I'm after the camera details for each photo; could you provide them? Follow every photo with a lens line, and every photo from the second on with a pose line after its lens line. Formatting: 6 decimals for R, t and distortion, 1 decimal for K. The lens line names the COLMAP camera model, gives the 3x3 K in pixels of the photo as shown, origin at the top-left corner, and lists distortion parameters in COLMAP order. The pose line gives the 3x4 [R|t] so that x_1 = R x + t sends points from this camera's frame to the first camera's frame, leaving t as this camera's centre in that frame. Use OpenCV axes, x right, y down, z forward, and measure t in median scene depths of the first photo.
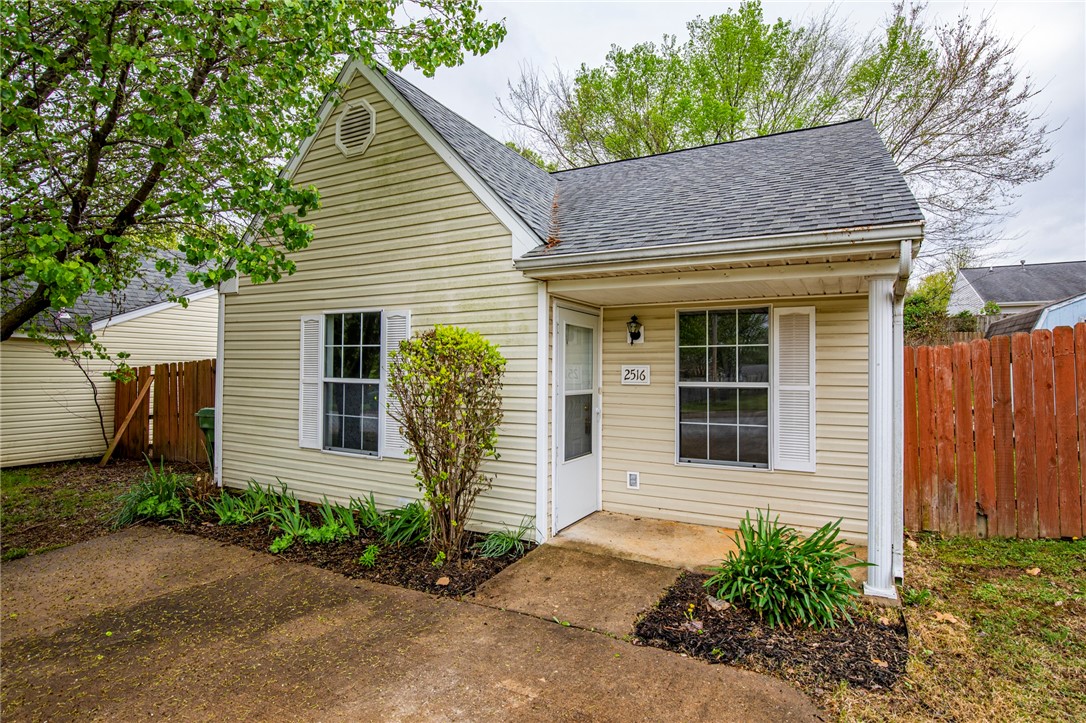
lens RADIAL K [[563.9, 0, 540.1], [0, 563.9, 359.9], [0, 0, 1]] dist [-0.022916, 0.005705]
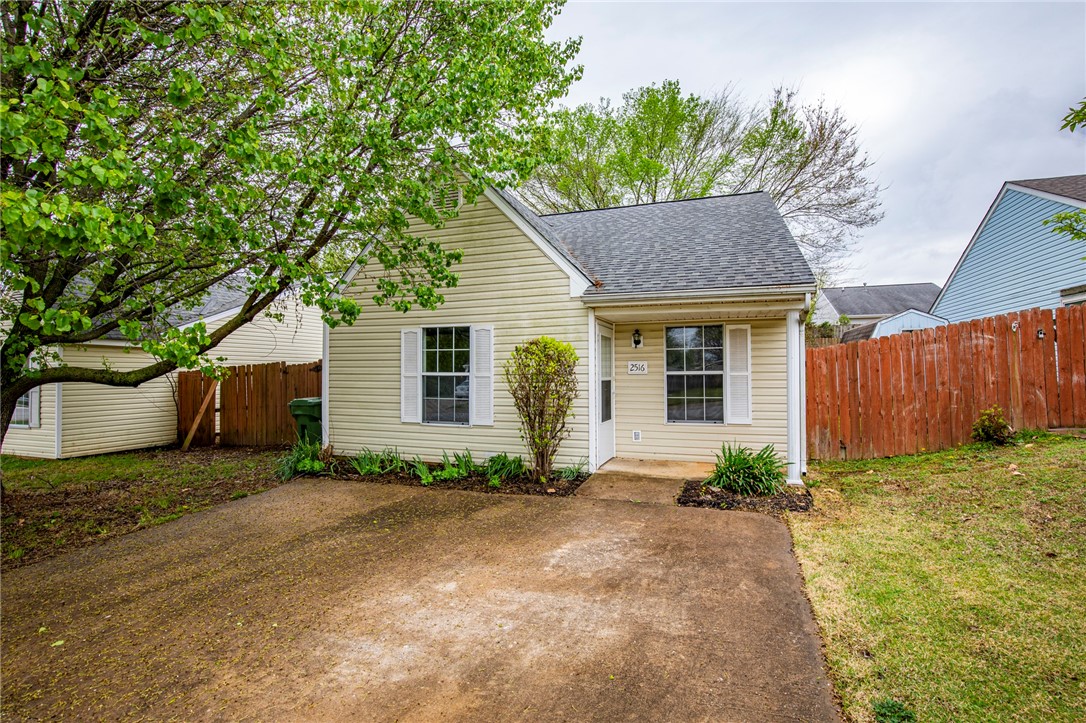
lens RADIAL K [[506.3, 0, 542.4], [0, 506.3, 362.9], [0, 0, 1]] dist [-0.029984, 0.003917]
pose [[0.990108, -0.009296, 0.139997, -0.300812], [0.009391, 0.999956, -0.000022, 0.011714], [-0.139990, 0.001337, 0.990152, -0.354914]]
